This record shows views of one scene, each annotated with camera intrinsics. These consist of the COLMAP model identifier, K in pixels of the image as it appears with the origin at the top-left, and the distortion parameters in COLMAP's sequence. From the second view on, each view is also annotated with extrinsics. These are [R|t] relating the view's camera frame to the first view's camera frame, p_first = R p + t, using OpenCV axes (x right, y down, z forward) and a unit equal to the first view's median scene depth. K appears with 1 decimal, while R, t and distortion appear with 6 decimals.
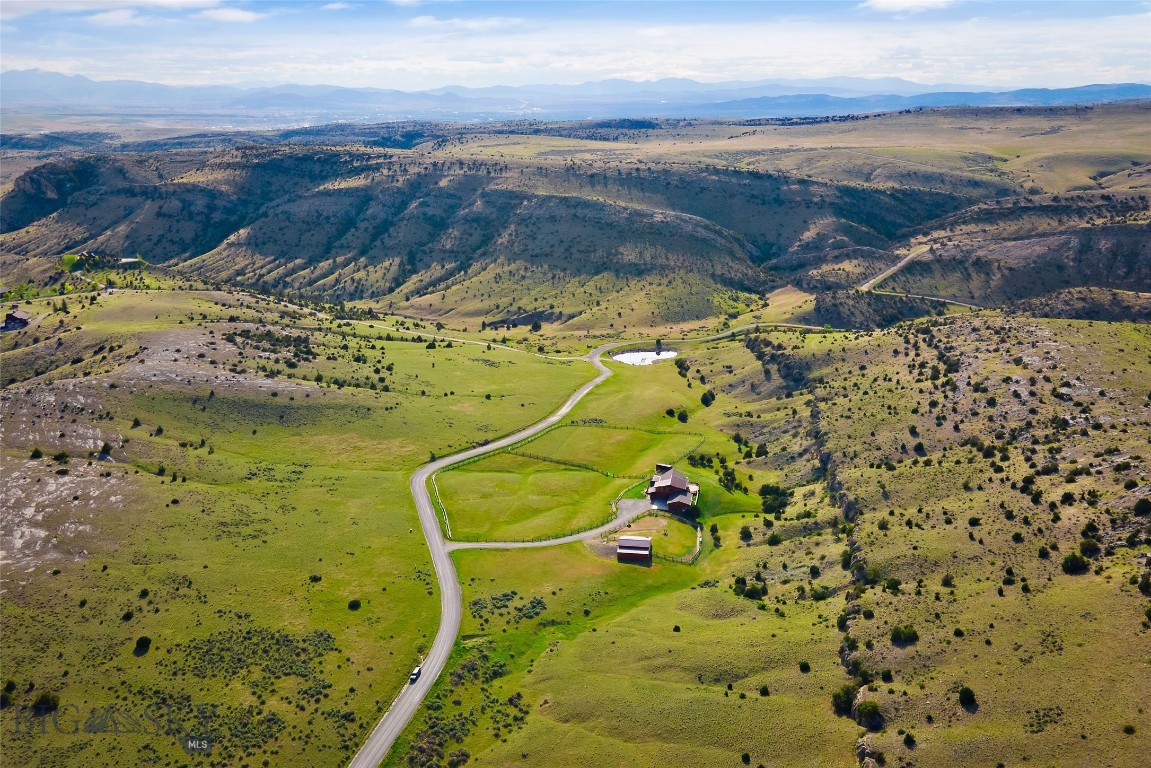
lens RADIAL K [[994.1, 0, 573.7], [0, 994.1, 381.9], [0, 0, 1]] dist [0.033121, -0.007149]
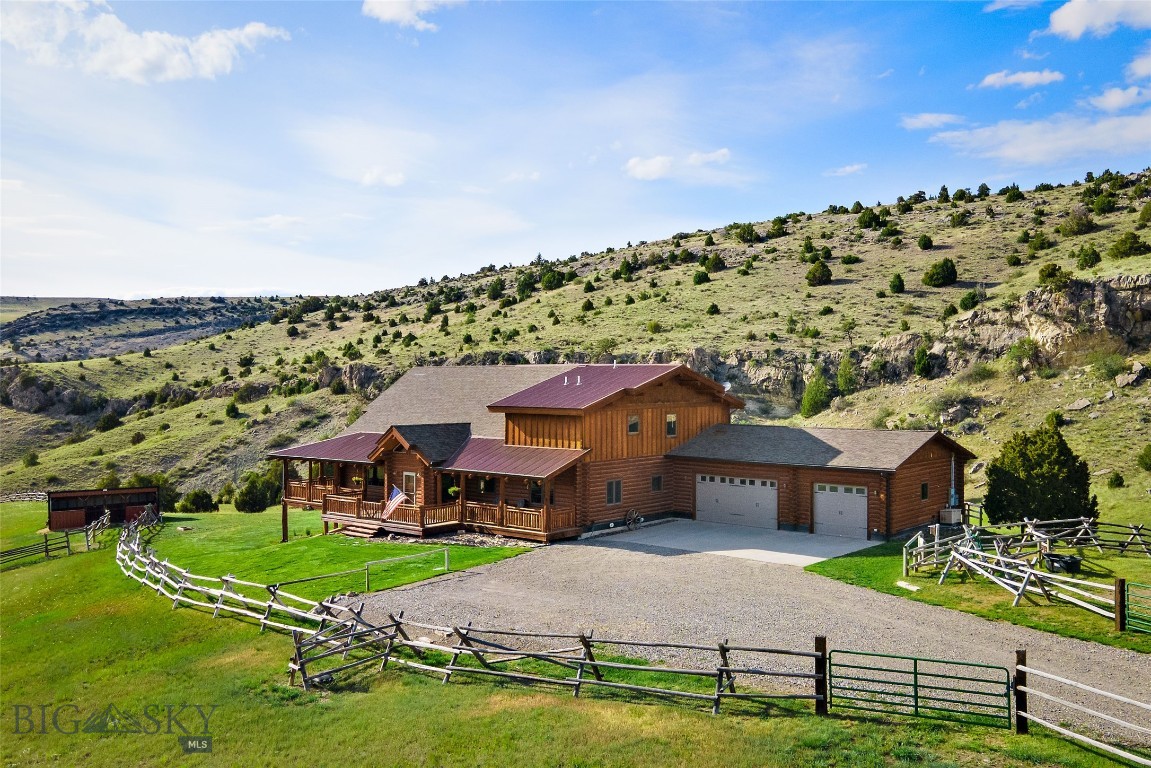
lens RADIAL K [[994.1, 0, 579.4], [0, 994.1, 390.7], [0, 0, 1]] dist [0.033121, -0.007149]
pose [[0.498103, -0.001899, 0.867116, -0.002142], [0.232091, 0.963804, -0.131211, 0.053323], [-0.835480, 0.266606, 0.480514, 0.436456]]
